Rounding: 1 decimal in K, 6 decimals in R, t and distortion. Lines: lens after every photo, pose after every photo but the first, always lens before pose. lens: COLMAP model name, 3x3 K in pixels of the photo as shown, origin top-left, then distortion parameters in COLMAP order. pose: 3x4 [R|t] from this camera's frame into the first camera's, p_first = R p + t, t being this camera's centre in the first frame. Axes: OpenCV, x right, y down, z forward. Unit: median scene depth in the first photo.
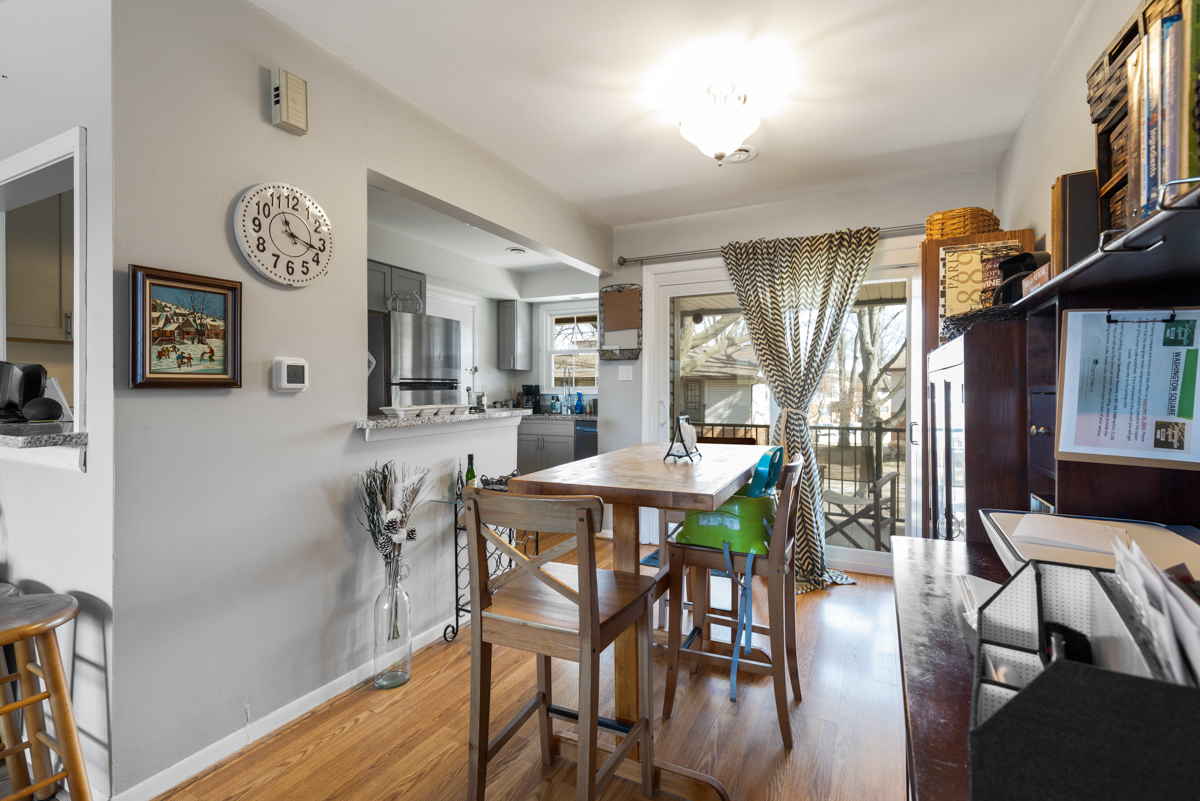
lens RADIAL K [[543.1, 0, 603.3], [0, 543.1, 394.9], [0, 0, 1]] dist [-0.002402, -0.001056]
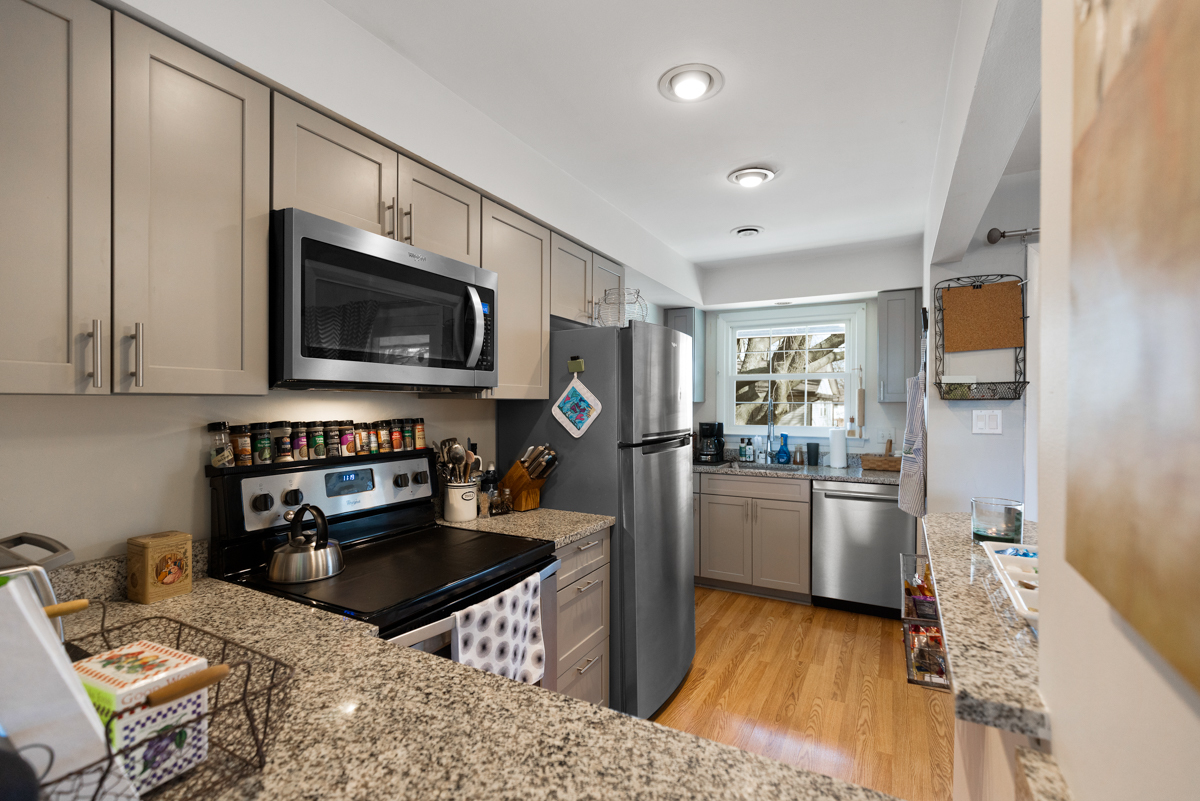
lens RADIAL K [[543.1, 0, 595.6], [0, 543.1, 404.6], [0, 0, 1]] dist [-0.002402, -0.001056]
pose [[0.999358, 0.000537, -0.035836, -0.266372], [-0.000697, 0.999990, -0.004463, -0.039762], [0.035833, 0.004485, 0.999348, 0.268332]]
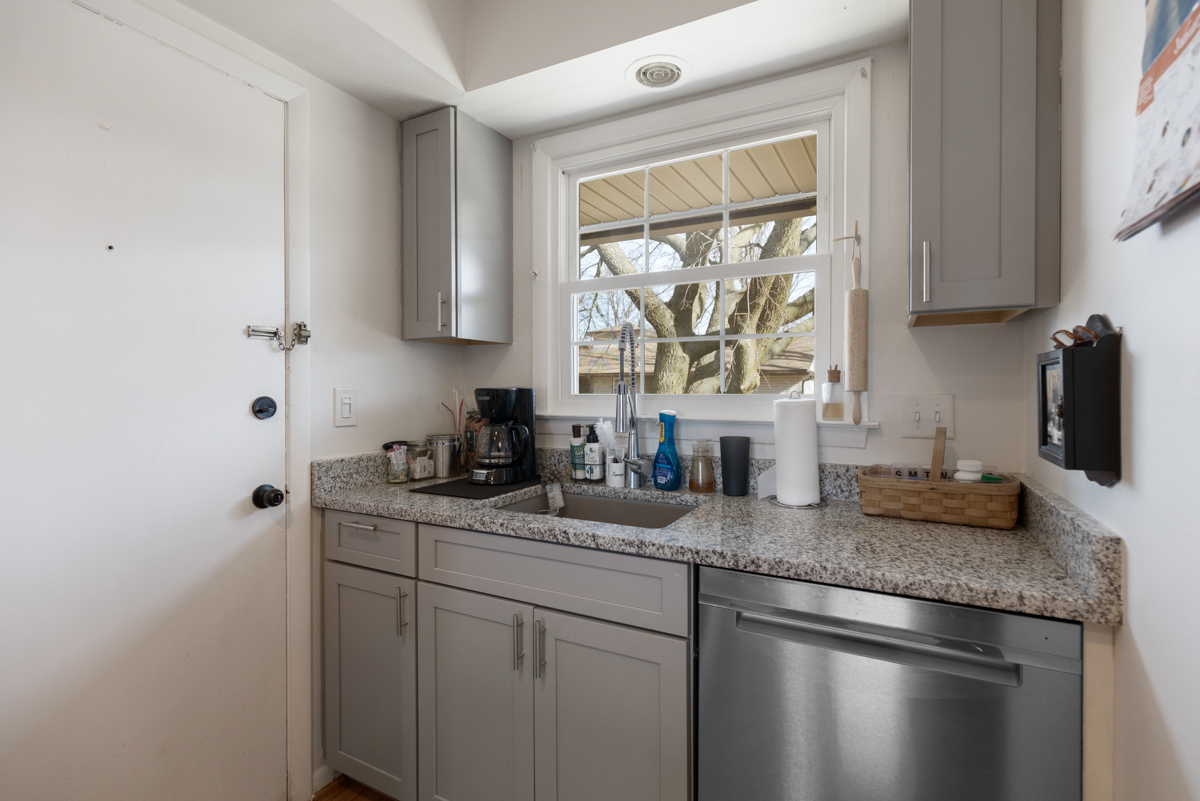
lens RADIAL K [[543.1, 0, 603.8], [0, 543.1, 396.8], [0, 0, 1]] dist [-0.002402, -0.001056]
pose [[0.999819, -0.004006, -0.018608, -0.072451], [0.004163, 0.999956, 0.008408, -0.016144], [0.018574, -0.008484, 0.999791, 0.704494]]
